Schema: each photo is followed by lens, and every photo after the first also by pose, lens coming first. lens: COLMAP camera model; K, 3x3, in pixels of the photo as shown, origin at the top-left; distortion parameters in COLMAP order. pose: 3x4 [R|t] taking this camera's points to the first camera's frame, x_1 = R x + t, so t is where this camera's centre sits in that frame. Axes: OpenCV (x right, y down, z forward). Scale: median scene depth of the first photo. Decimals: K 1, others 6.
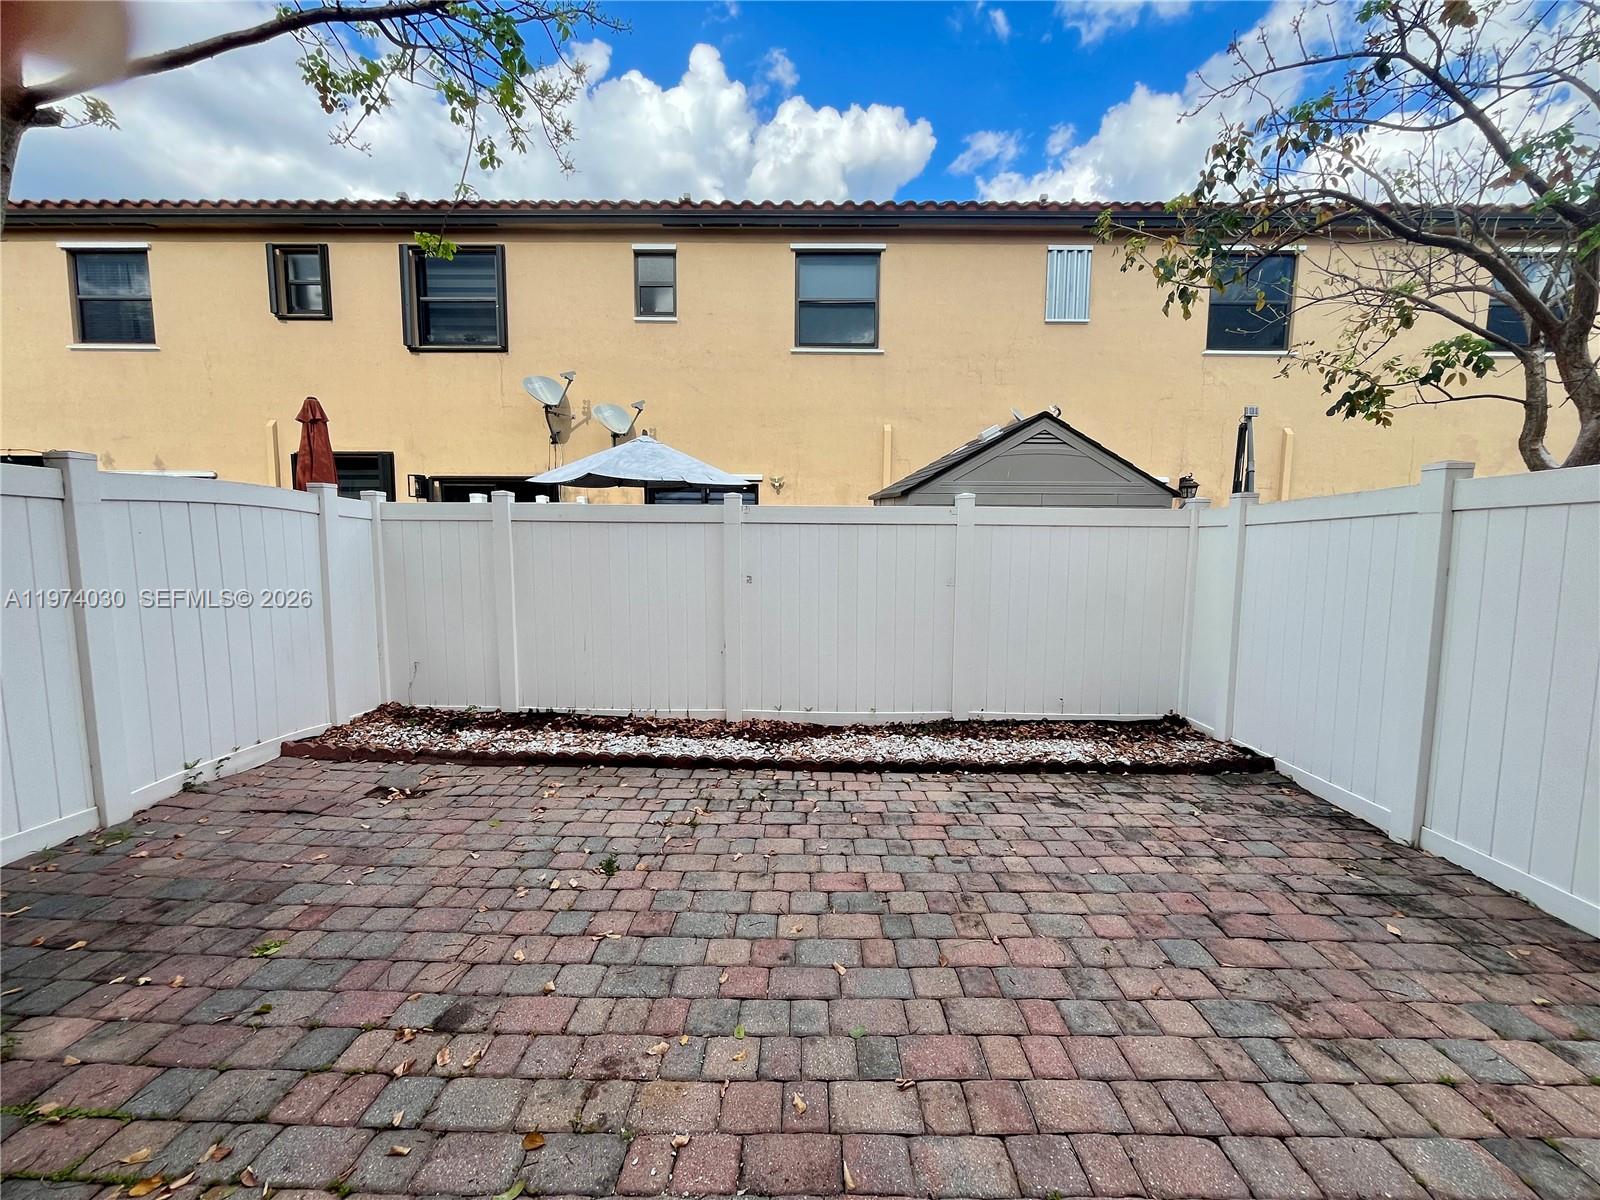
lens RADIAL K [[642.5, 0, 803.4], [0, 642.5, 602.8], [0, 0, 1]] dist [-0.004008, 0.000263]
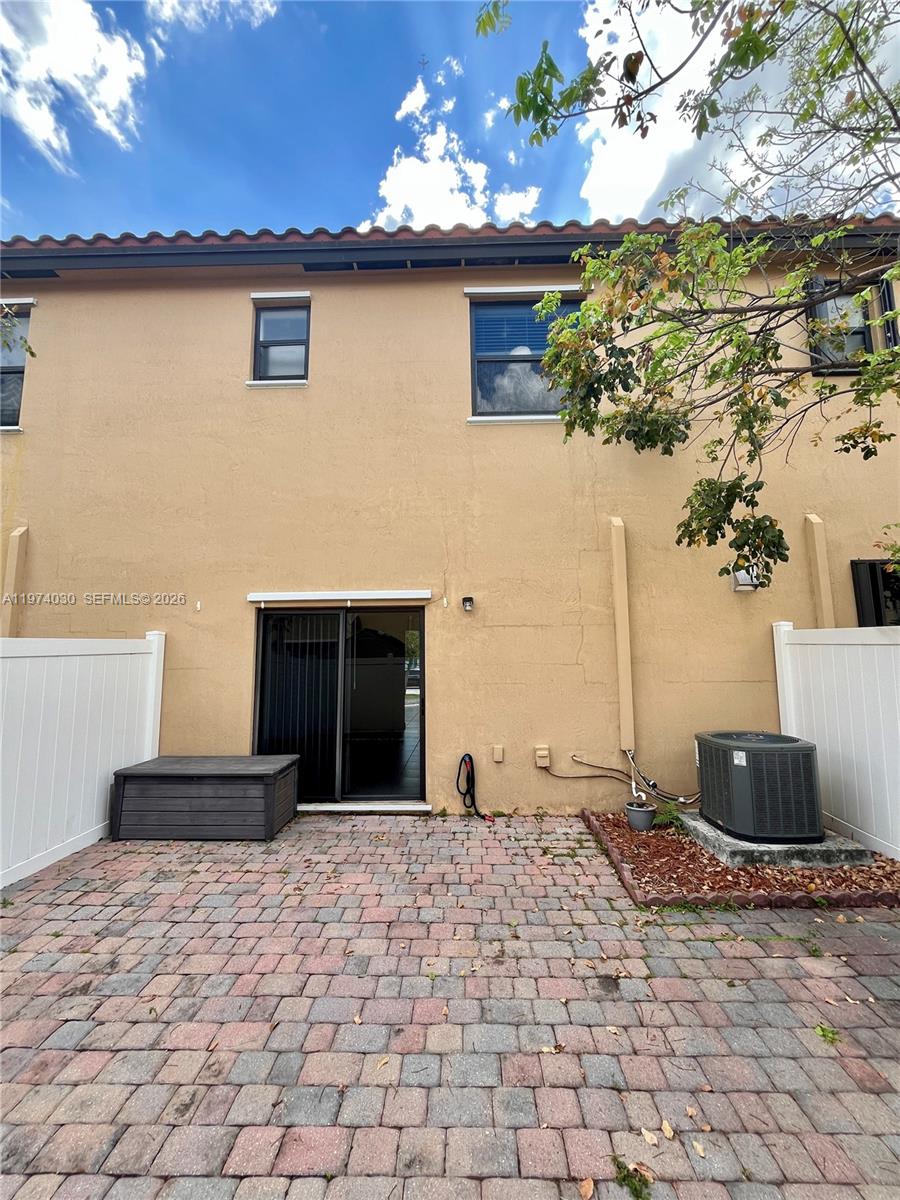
lens RADIAL K [[481.9, 0, 453.2], [0, 481.9, 596.6], [0, 0, 1]] dist [-0.004008, 0.000263]
pose [[-0.999862, 0.007906, 0.014628, -0.164450], [0.007665, 0.999835, -0.016462, -0.288383], [-0.014756, -0.016348, -0.999757, 2.055706]]
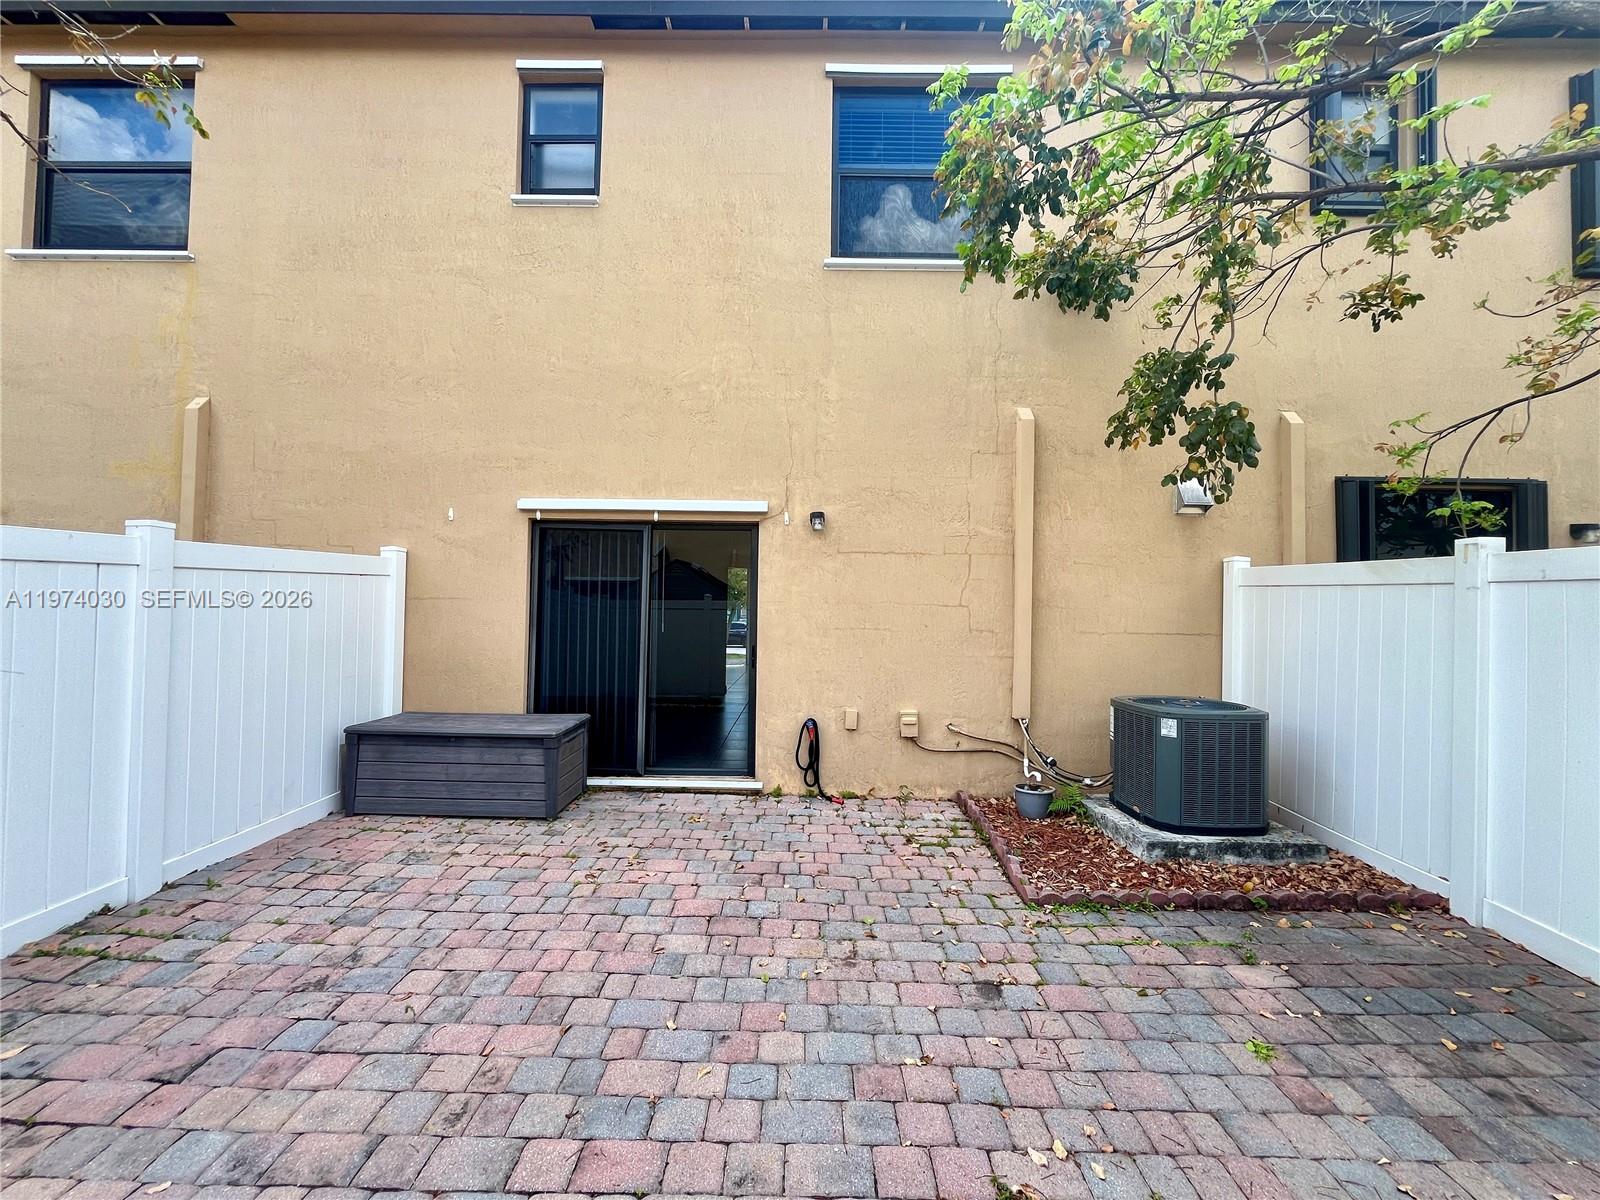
lens RADIAL K [[642.5, 0, 797.0], [0, 642.5, 592.5], [0, 0, 1]] dist [-0.004008, 0.000263]
pose [[-0.999791, -0.020349, 0.001994, -0.137488], [-0.020119, 0.996489, 0.081273, -0.221597], [-0.003641, 0.081216, -0.996690, 2.035694]]
